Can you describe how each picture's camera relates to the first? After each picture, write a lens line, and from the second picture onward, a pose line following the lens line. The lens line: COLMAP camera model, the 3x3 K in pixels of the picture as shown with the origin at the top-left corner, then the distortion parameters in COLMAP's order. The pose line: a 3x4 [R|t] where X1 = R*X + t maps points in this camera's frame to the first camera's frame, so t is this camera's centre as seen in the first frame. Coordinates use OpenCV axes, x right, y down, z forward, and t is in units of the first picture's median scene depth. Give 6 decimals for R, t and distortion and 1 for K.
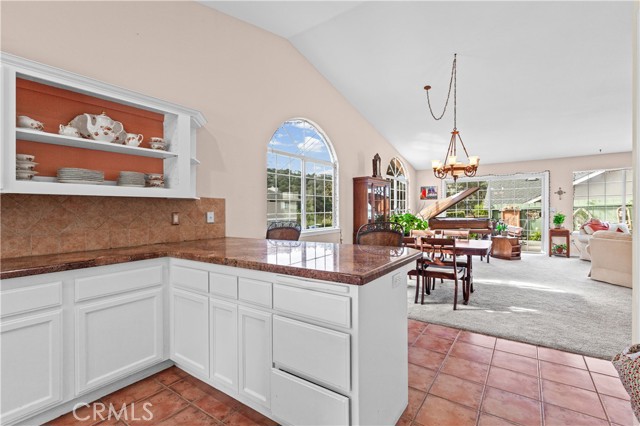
lens RADIAL K [[290.4, 0, 322.0], [0, 290.4, 211.5], [0, 0, 1]] dist [0.001102, -0.001230]
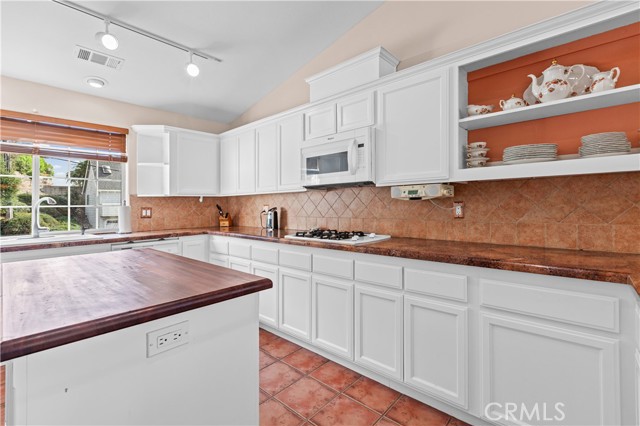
lens RADIAL K [[290.4, 0, 334.1], [0, 290.4, 199.4], [0, 0, 1]] dist [0.001102, -0.001230]
pose [[-0.103170, -0.001997, -0.994662, 0.021929], [0.013843, 0.999898, -0.003443, -0.000343], [0.994567, -0.014125, -0.103132, 0.360517]]
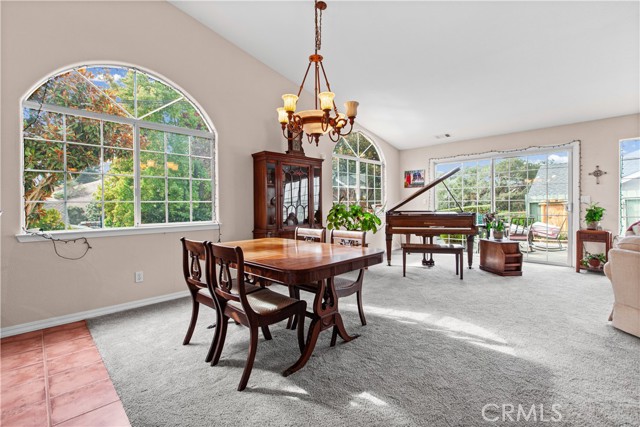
lens RADIAL K [[290.4, 0, 320.9], [0, 290.4, 207.5], [0, 0, 1]] dist [0.001102, -0.001230]
pose [[0.984196, 0.006448, -0.176967, 0.736712], [-0.005397, 0.999965, 0.006419, 0.022017], [0.177002, -0.005362, 0.984196, 0.572187]]
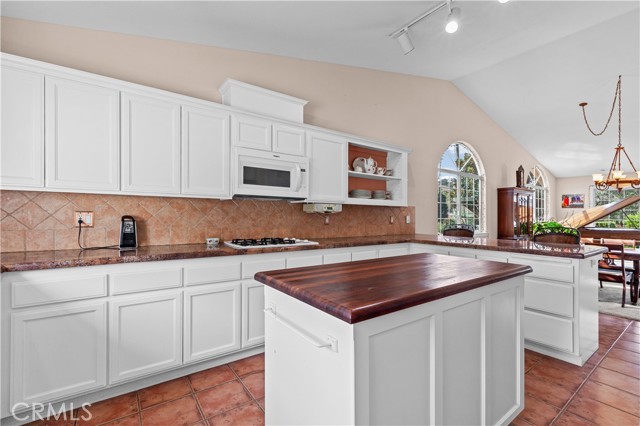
lens RADIAL K [[290.4, 0, 318.3], [0, 290.4, 208.6], [0, 0, 1]] dist [0.001102, -0.001230]
pose [[0.947191, 0.019388, -0.320083, -0.337916], [-0.027156, 0.999435, -0.019823, 0.006386], [0.319518, 0.027468, 0.947182, -0.499306]]
